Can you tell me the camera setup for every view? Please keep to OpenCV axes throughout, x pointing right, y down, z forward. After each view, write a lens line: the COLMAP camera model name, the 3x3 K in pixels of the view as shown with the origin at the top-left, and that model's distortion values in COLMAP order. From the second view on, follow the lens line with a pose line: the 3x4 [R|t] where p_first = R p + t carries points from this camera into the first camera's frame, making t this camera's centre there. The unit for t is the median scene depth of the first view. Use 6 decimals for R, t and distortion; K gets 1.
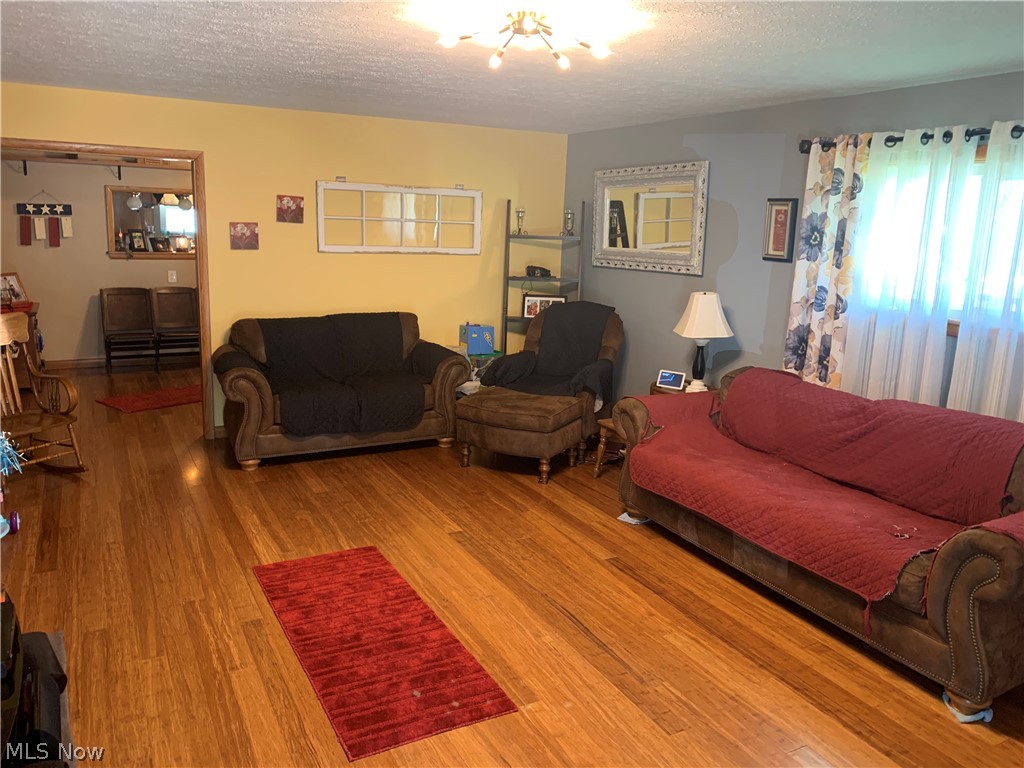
lens RADIAL K [[800.0, 0, 515.6], [0, 800.0, 380.3], [0, 0, 1]] dist [0.007763, 0.001762]
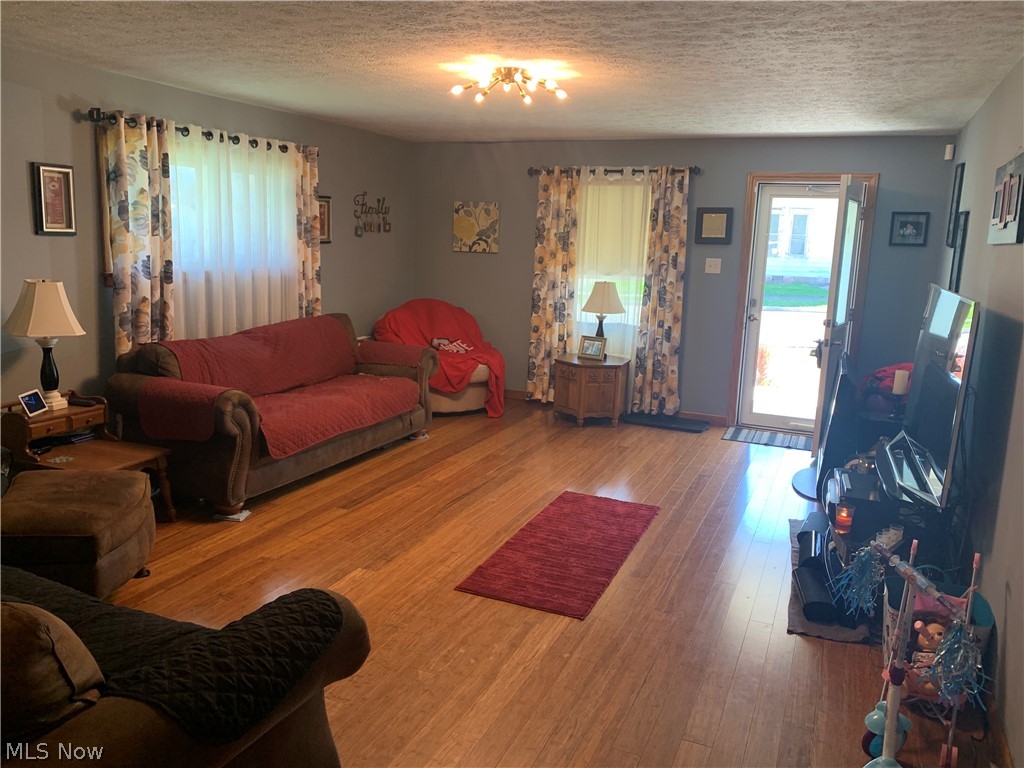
lens RADIAL K [[800.0, 0, 512.6], [0, 800.0, 384.2], [0, 0, 1]] dist [0.007763, 0.001762]
pose [[-0.629488, -0.194632, 0.752238, -0.691259], [0.105139, 0.937880, 0.330647, -0.235115], [-0.769864, 0.287228, -0.569921, 1.158498]]
